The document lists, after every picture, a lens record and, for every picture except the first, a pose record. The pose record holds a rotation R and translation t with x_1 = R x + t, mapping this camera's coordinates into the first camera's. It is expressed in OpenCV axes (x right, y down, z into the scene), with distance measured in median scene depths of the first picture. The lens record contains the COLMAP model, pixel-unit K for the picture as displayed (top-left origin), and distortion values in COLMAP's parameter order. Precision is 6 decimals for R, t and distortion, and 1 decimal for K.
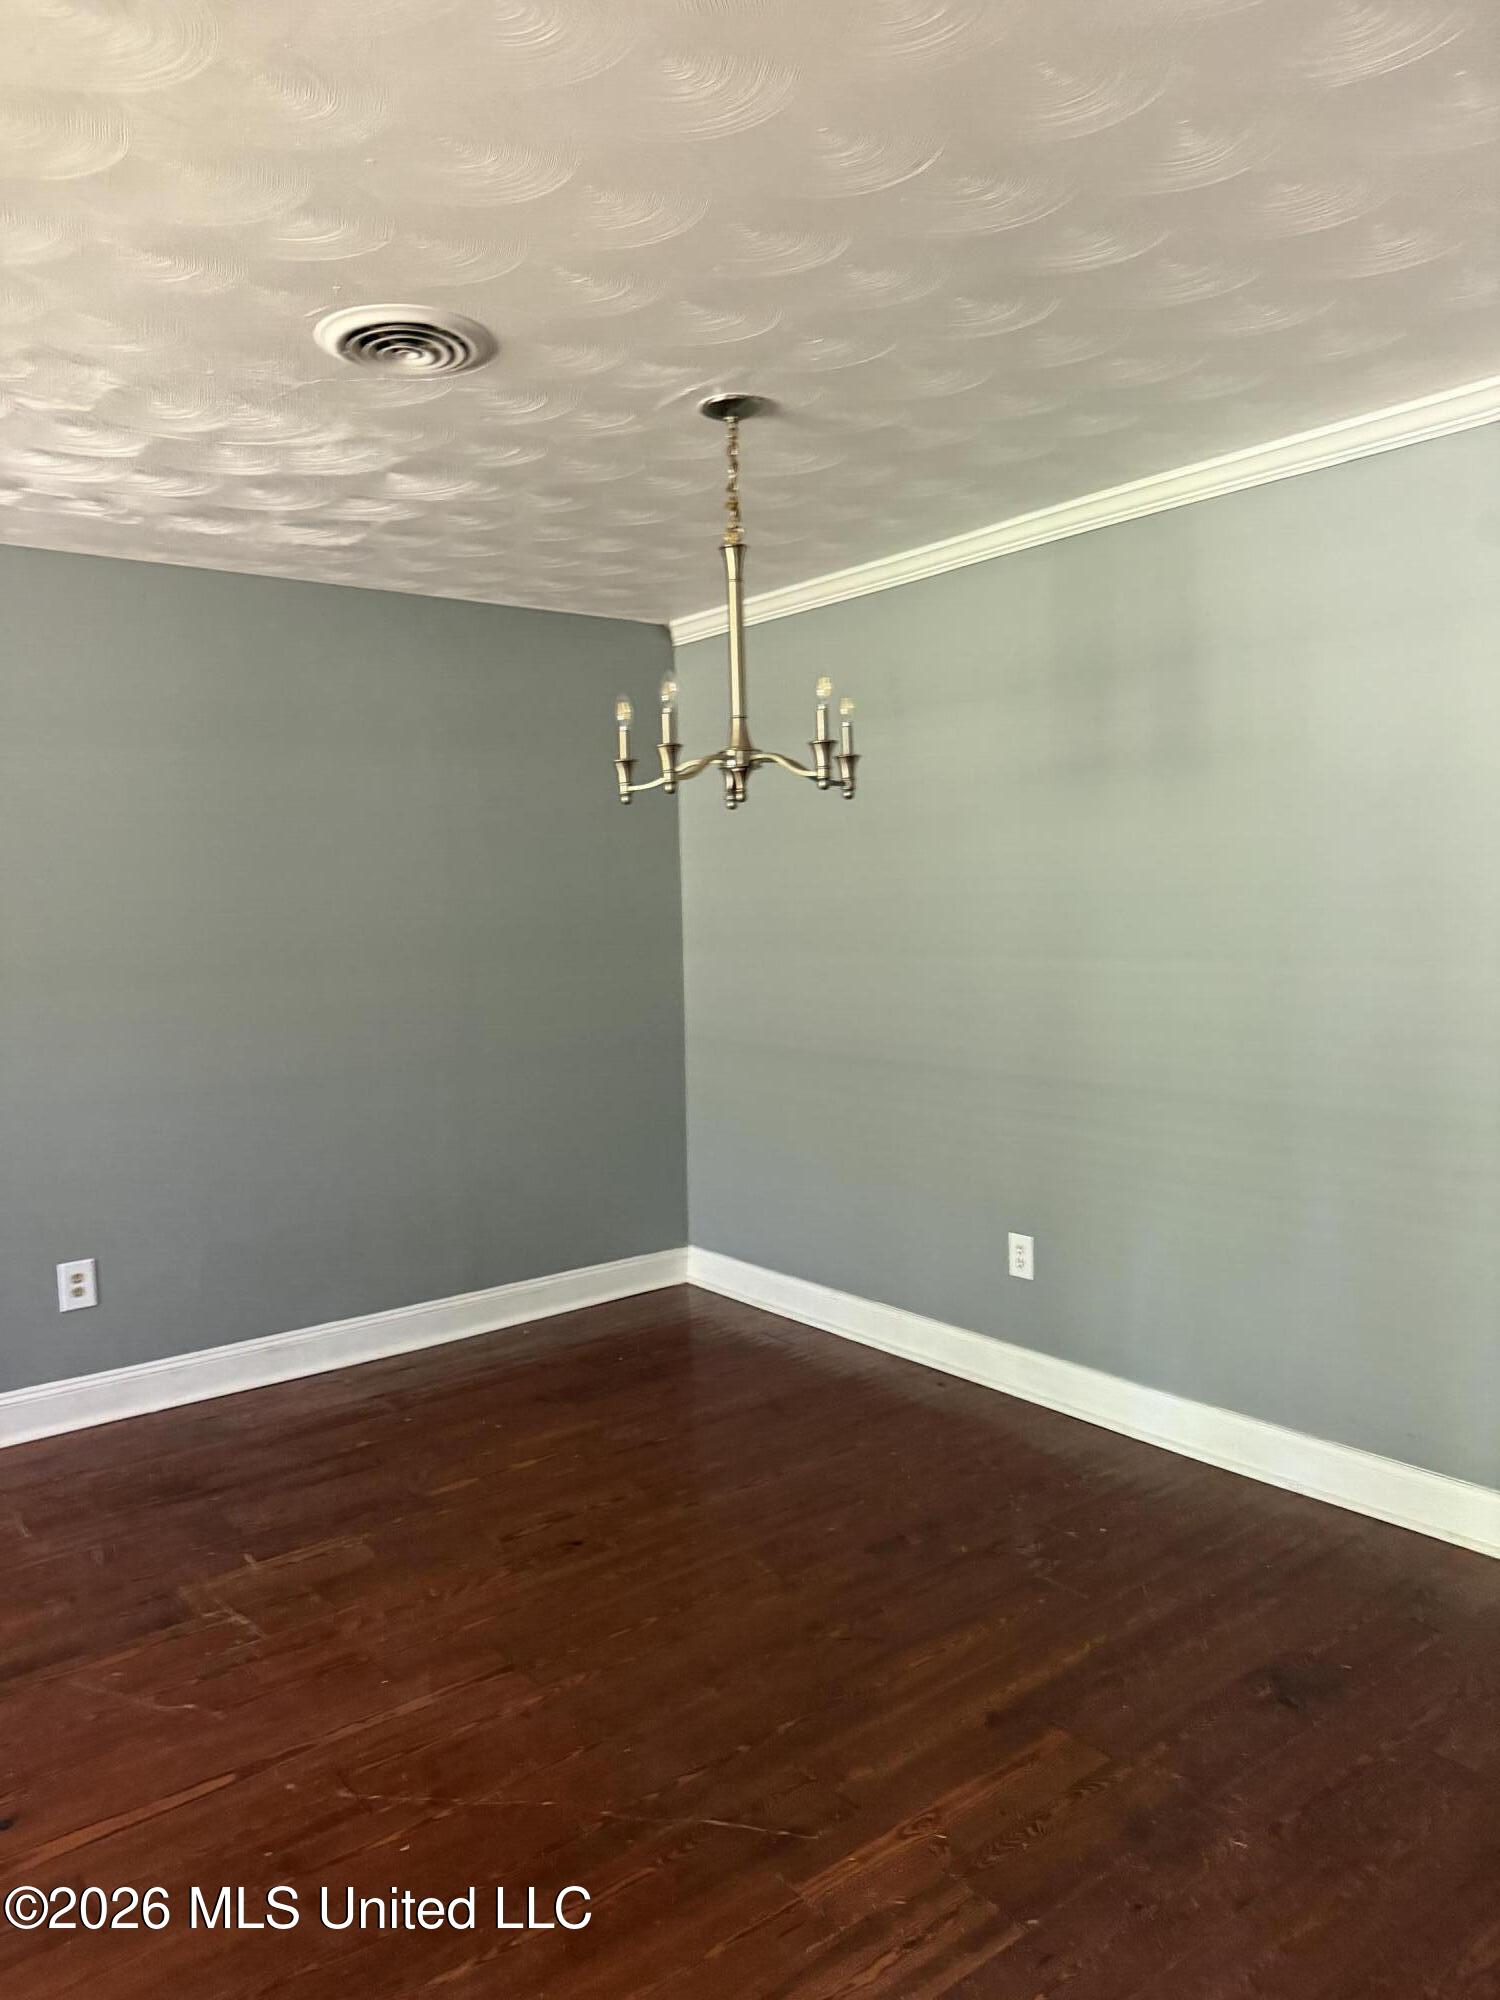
lens RADIAL K [[1409.8, 0, 747.5], [0, 1409.8, 966.8], [0, 0, 1]] dist [0.069696, -0.106453]
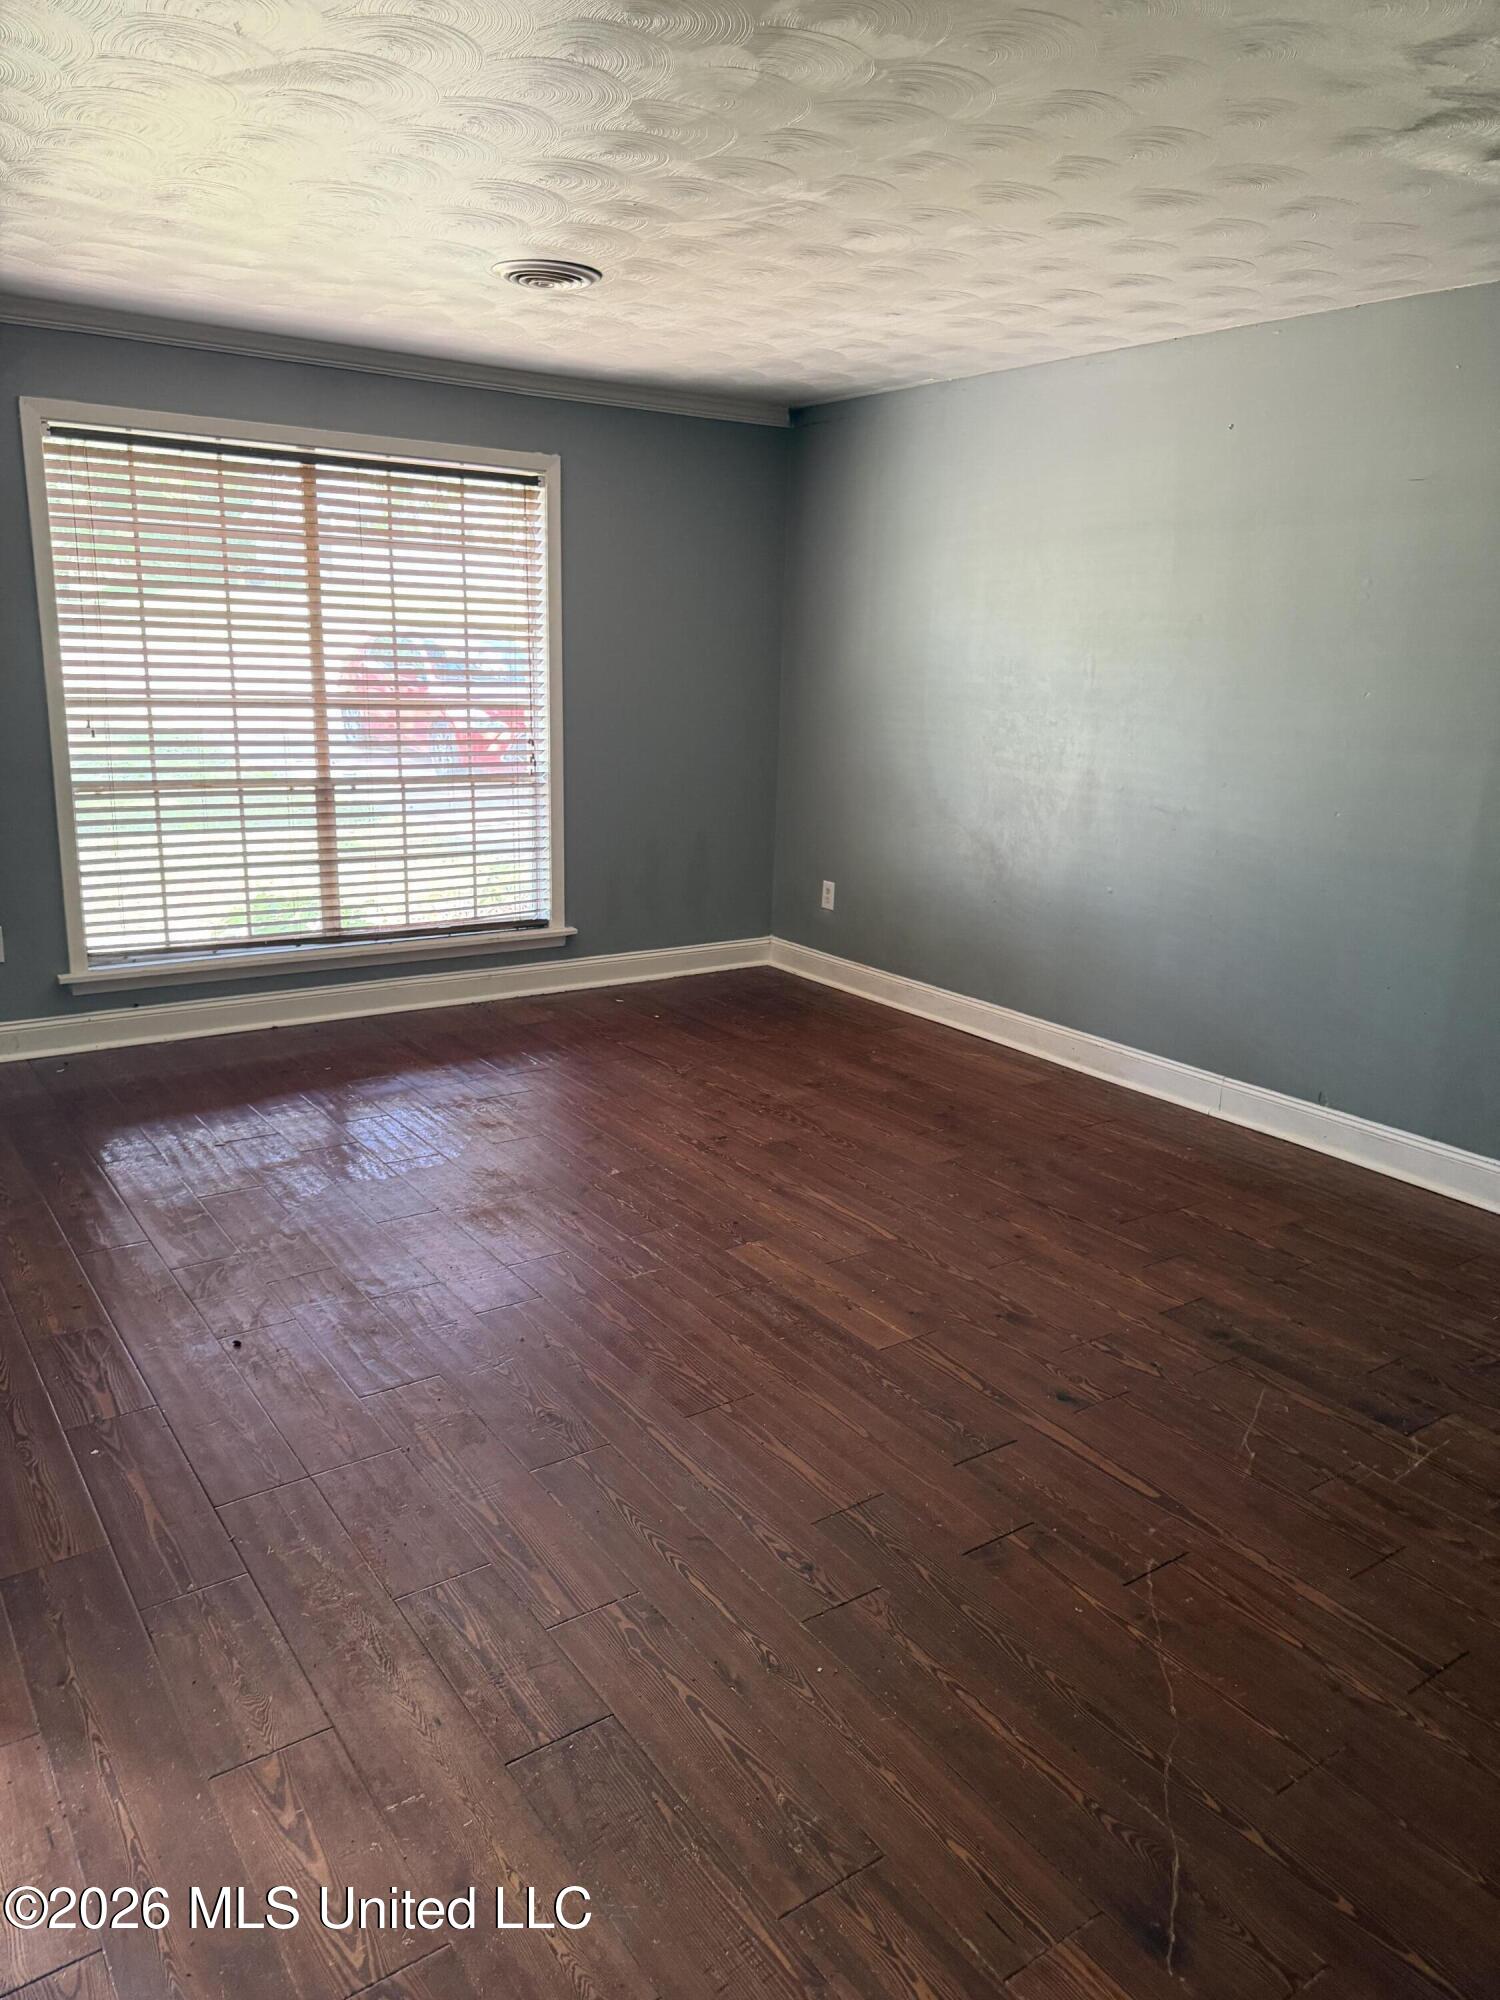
lens RADIAL K [[1419.4, 0, 750.0], [0, 1419.4, 1000.0], [0, 0, 1]] dist [0.103226, -0.138466]
pose [[-0.064336, 0.267413, -0.961432, 0.361396], [-0.082830, 0.958672, 0.272188, -0.036509], [0.994485, 0.097147, -0.039528, 0.419034]]
